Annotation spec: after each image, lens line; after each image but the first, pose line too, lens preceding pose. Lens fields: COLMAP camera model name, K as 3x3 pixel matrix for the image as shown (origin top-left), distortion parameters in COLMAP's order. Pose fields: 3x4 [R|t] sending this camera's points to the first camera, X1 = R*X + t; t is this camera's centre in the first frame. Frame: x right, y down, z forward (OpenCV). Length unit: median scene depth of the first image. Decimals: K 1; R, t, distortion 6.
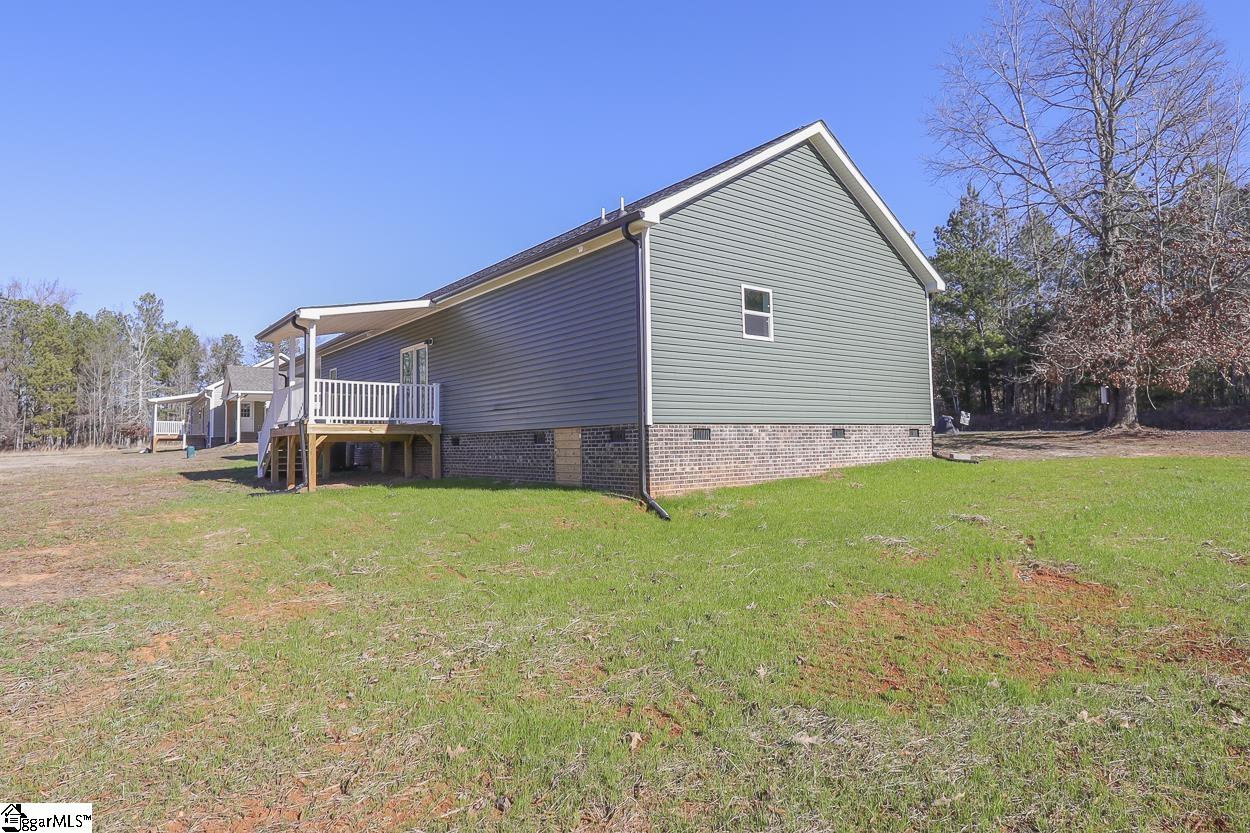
lens RADIAL K [[730.6, 0, 627.5], [0, 730.6, 413.7], [0, 0, 1]] dist [-0.014742, -0.000635]
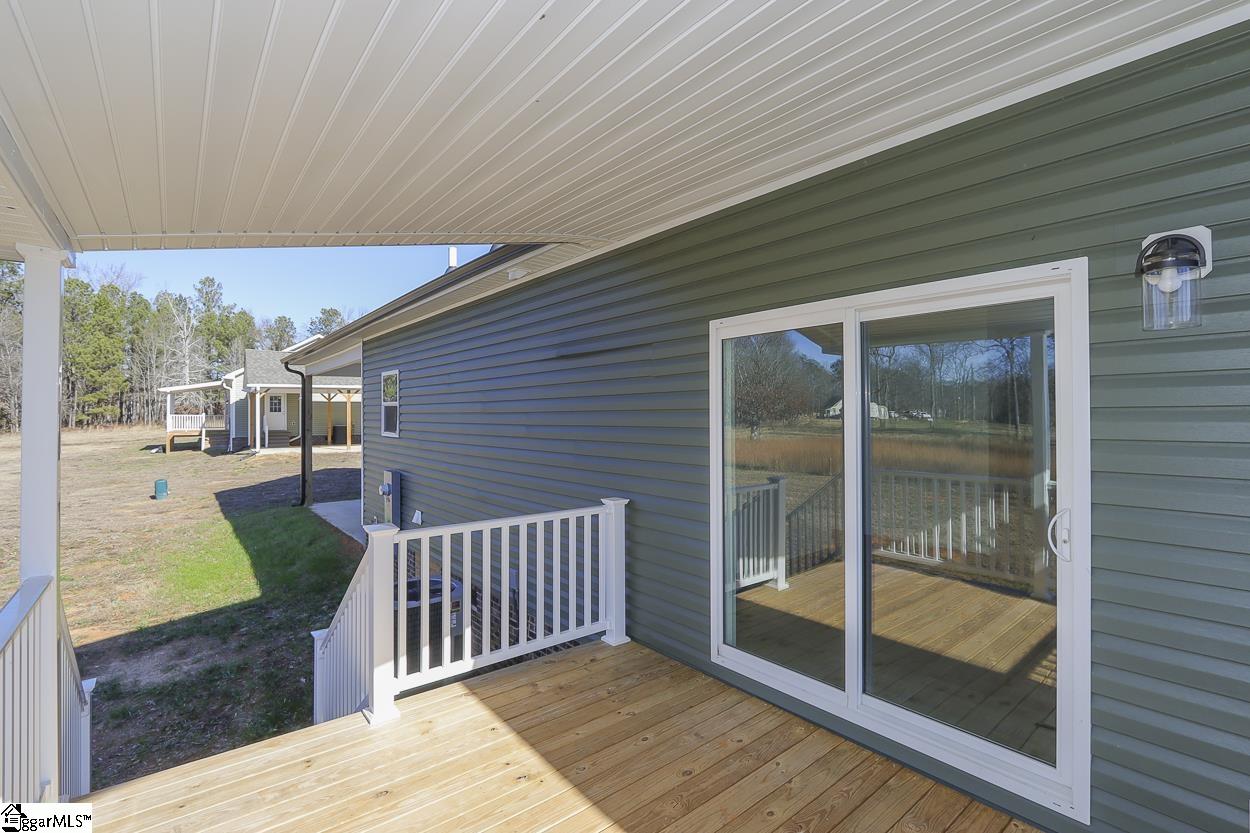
lens RADIAL K [[572.8, 0, 623.7], [0, 572.8, 411.0], [0, 0, 1]] dist [-0.012080, -0.000091]
pose [[0.999848, 0.008782, 0.015084, -0.078273], [-0.009428, 0.999018, 0.043287, -0.015075], [-0.014689, -0.043422, 0.998949, 0.190998]]
